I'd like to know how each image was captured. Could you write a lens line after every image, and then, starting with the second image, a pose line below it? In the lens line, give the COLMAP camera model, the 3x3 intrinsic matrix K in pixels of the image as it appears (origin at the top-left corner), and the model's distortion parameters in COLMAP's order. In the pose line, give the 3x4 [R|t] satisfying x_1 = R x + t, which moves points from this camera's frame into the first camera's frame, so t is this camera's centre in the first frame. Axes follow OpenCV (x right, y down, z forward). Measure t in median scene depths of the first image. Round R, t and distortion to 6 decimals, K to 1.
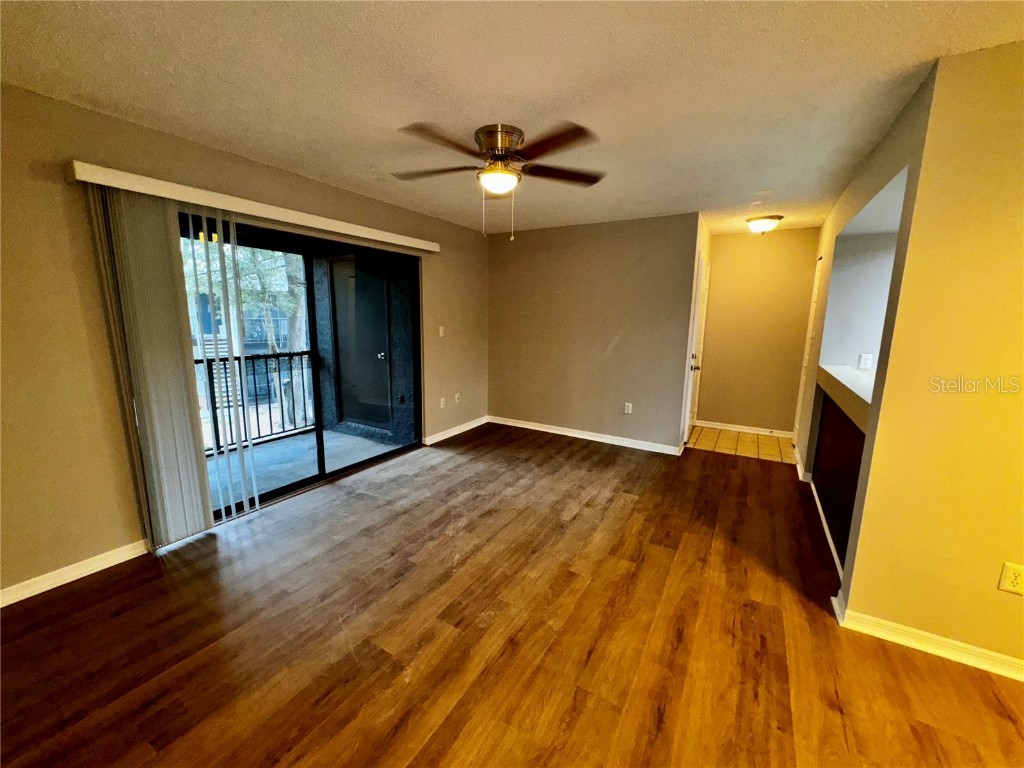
lens RADIAL K [[408.0, 0, 513.1], [0, 408.0, 382.2], [0, 0, 1]] dist [-0.001241, -0.000206]
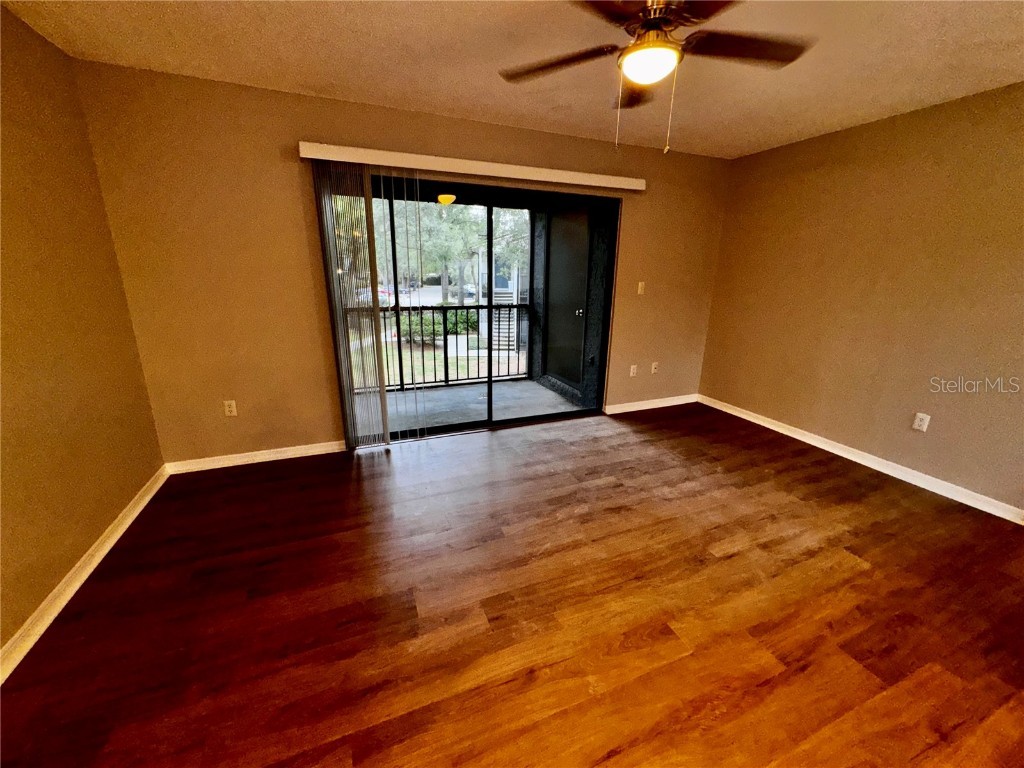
lens RADIAL K [[407.6, 0, 511.5], [0, 407.6, 382.3], [0, 0, 1]] dist [-0.001087, -0.000170]
pose [[0.796000, 0.157671, -0.584400, 0.202256], [-0.099551, 0.986432, 0.130543, -0.019573], [0.597054, -0.045735, 0.800896, 0.209026]]
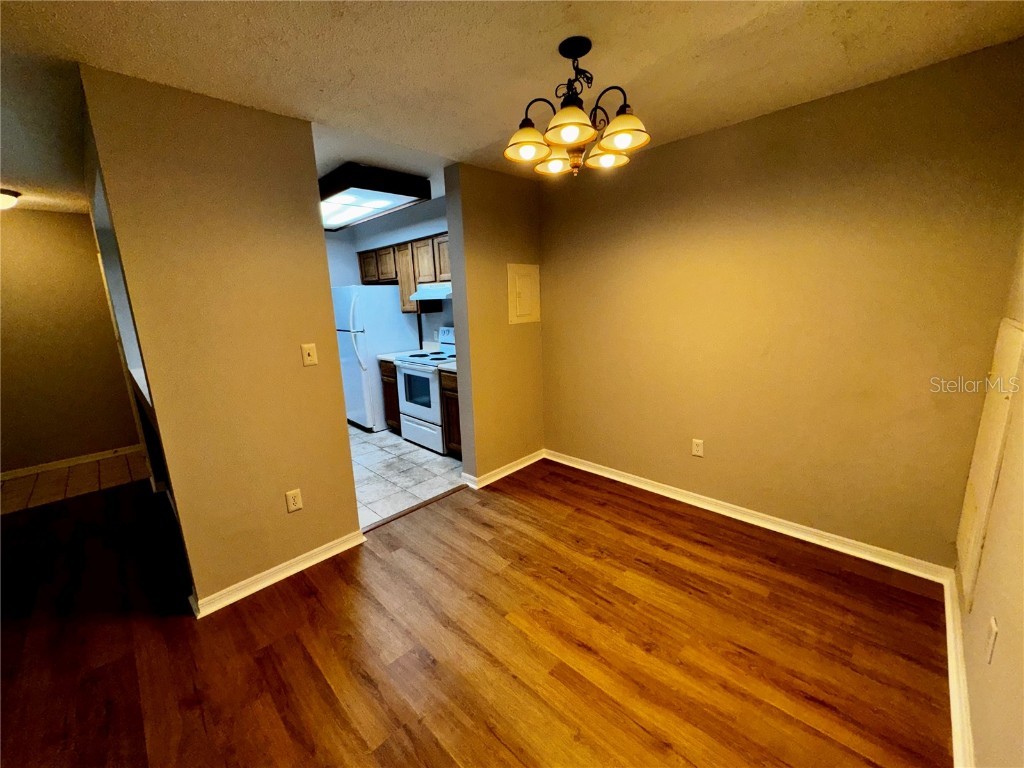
lens RADIAL K [[406.8, 0, 510.7], [0, 406.8, 384.1], [0, 0, 1]] dist [-0.002067, 0.000041]
pose [[0.244679, -0.223699, 0.943446, 0.098441], [0.200204, 0.963710, 0.176582, -0.000544], [-0.948710, 0.145675, 0.280586, -0.083023]]
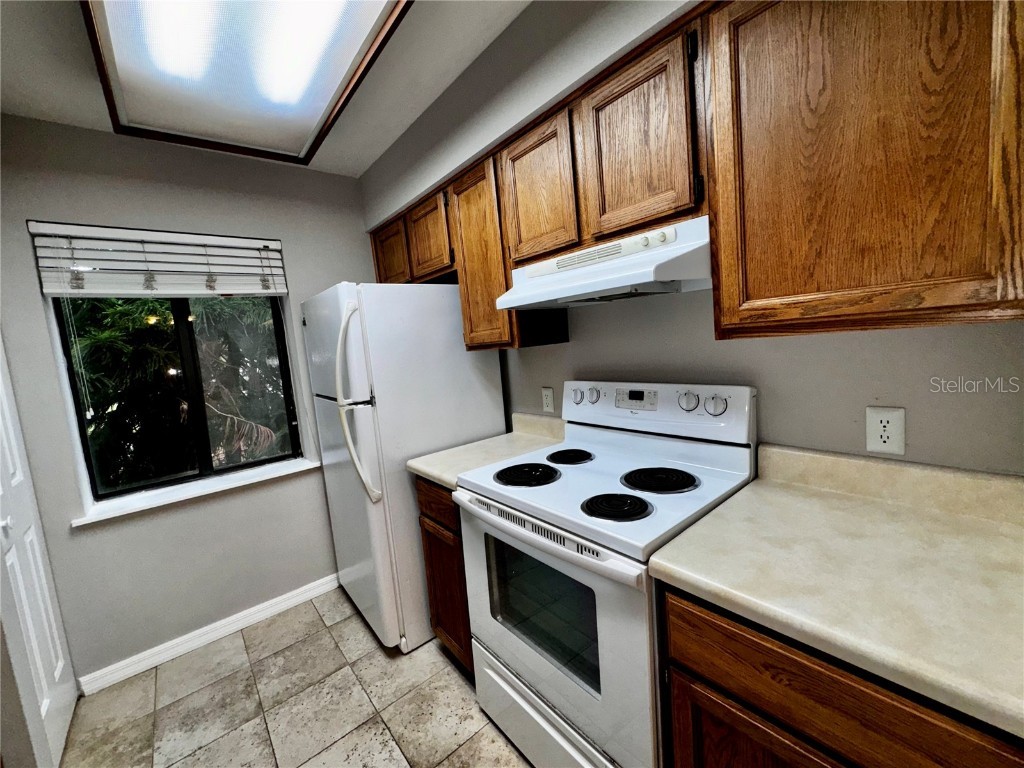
lens RADIAL K [[408.0, 0, 513.1], [0, 408.0, 382.2], [0, 0, 1]] dist [-0.001241, -0.000206]
pose [[0.331540, -0.143006, 0.932540, 0.915781], [0.246657, 0.967205, 0.060629, -0.041296], [-0.910627, 0.209916, 0.355941, 0.407526]]
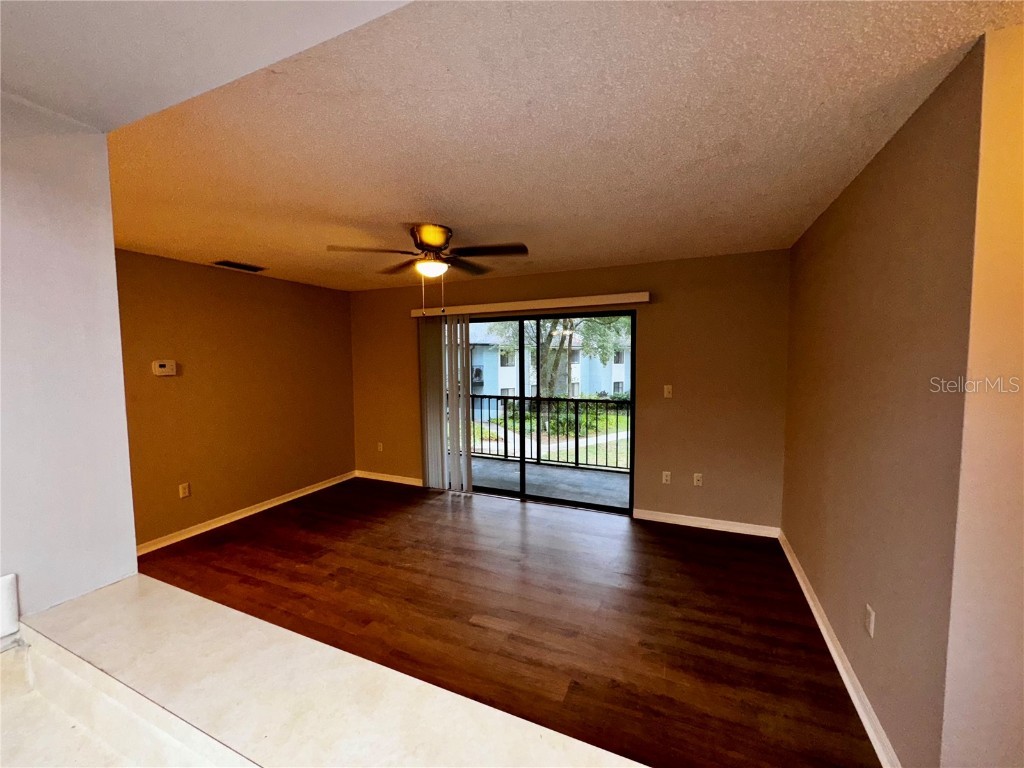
lens RADIAL K [[407.6, 0, 511.5], [0, 407.6, 382.3], [0, 0, 1]] dist [-0.001087, -0.000170]
pose [[0.112374, 0.045787, -0.992610, 0.892740], [-0.148748, 0.988457, 0.028756, -0.172992], [0.982469, 0.144417, 0.117888, 0.851766]]
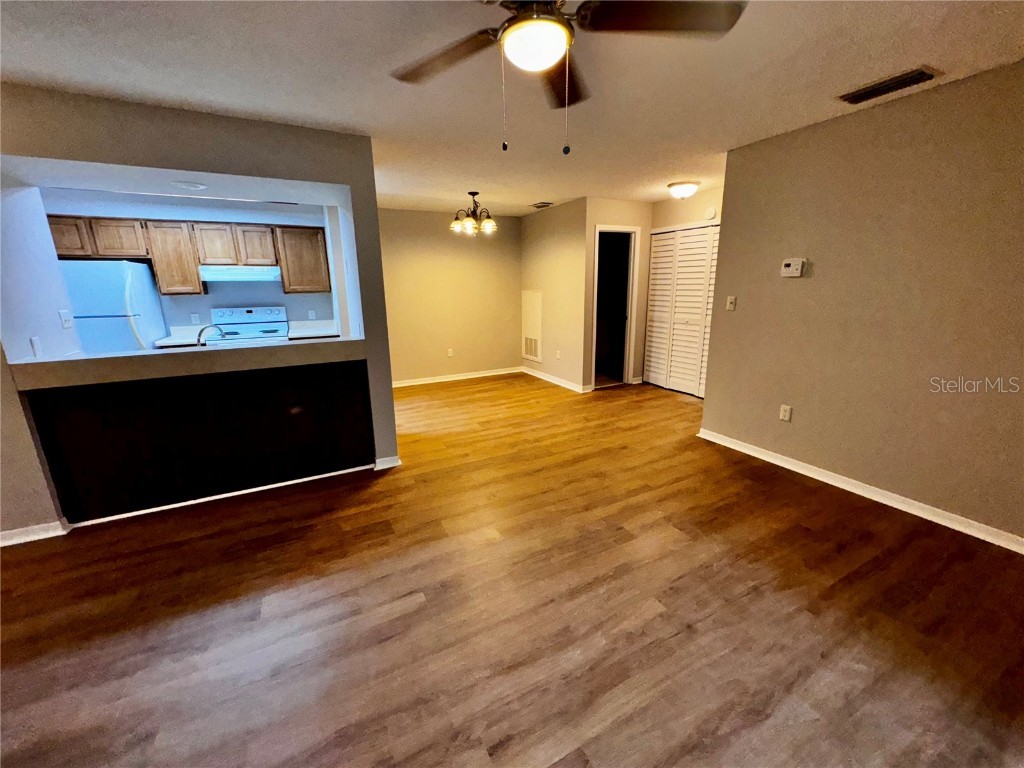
lens RADIAL K [[407.6, 0, 511.5], [0, 407.6, 382.3], [0, 0, 1]] dist [-0.001087, -0.000170]
pose [[-0.848838, -0.127135, 0.513138, -0.270913], [0.087380, 0.923560, 0.373366, -0.205302], [-0.521381, 0.361766, -0.772844, 1.225898]]
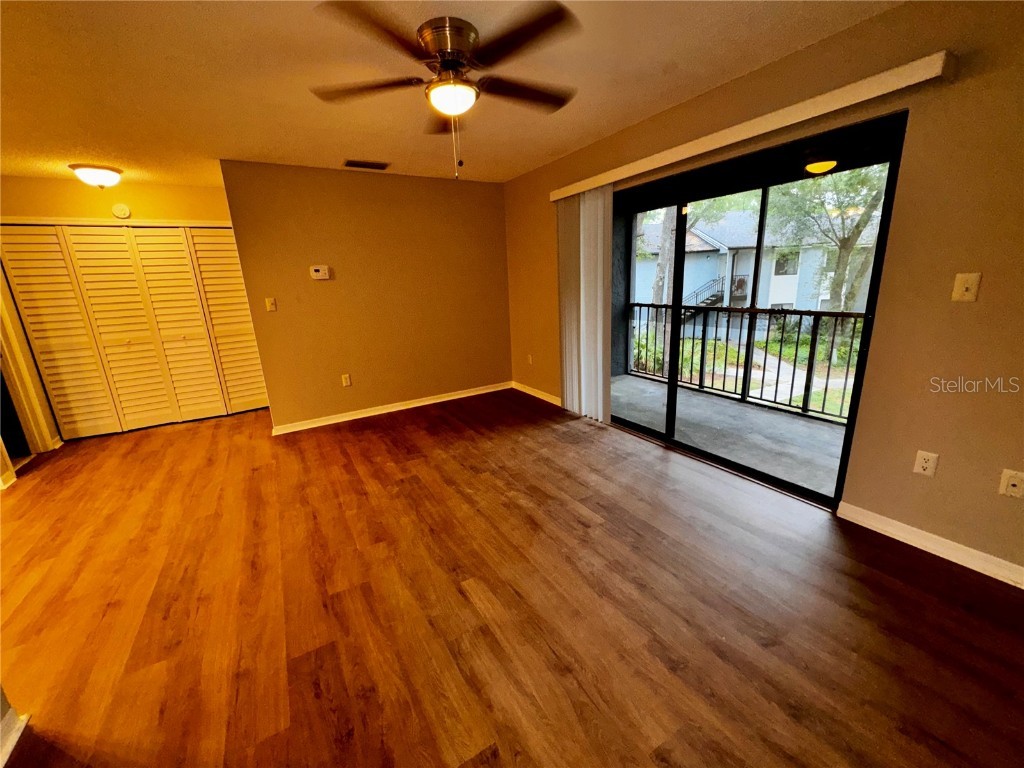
lens RADIAL K [[407.6, 0, 511.5], [0, 407.6, 382.3], [0, 0, 1]] dist [-0.001087, -0.000170]
pose [[-0.486026, 0.221275, -0.845468, 0.540214], [-0.101919, 0.946464, 0.306297, -0.164907], [0.867981, 0.235038, -0.437455, 1.192845]]
